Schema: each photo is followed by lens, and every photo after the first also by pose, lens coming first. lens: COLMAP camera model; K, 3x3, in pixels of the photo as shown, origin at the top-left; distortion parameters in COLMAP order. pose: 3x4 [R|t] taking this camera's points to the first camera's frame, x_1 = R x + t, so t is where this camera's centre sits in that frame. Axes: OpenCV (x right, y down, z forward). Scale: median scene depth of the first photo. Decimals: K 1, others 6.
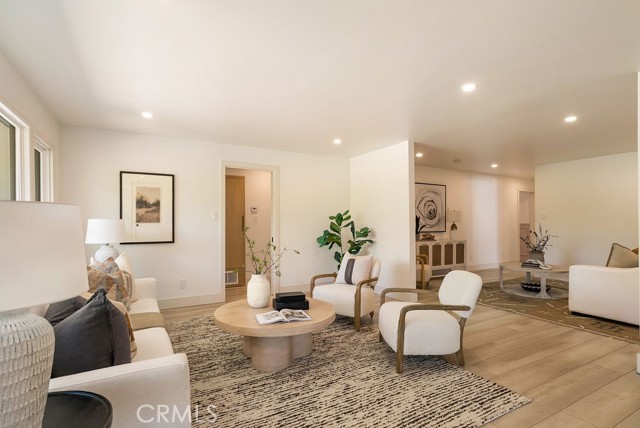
lens RADIAL K [[312.9, 0, 314.4], [0, 312.9, 222.0], [0, 0, 1]] dist [-0.000134, -0.000178]
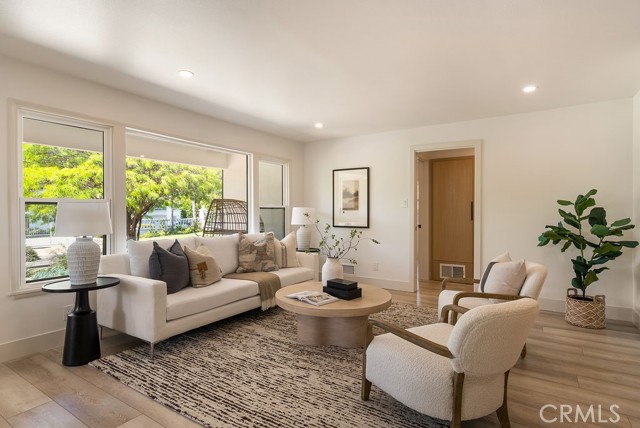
lens RADIAL K [[340.9, 0, 320.0], [0, 340.9, 214.0], [0, 0, 1]] dist [0.002048, 0.000148]
pose [[0.461403, 0.009761, -0.887137, 0.740611], [-0.000397, 0.999942, 0.010795, 0.003538], [0.887190, -0.004629, 0.461380, 0.382682]]
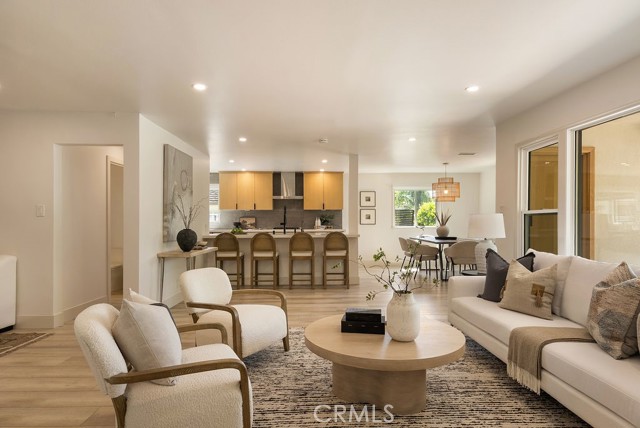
lens RADIAL K [[382.5, 0, 319.9], [0, 382.5, 223.9], [0, 0, 1]] dist [-0.000908, -0.000439]
pose [[-0.883720, 0.001419, 0.468014, -0.365075], [0.002214, 0.999997, 0.001149, 0.013845], [-0.468011, 0.002051, -0.883720, 1.630684]]
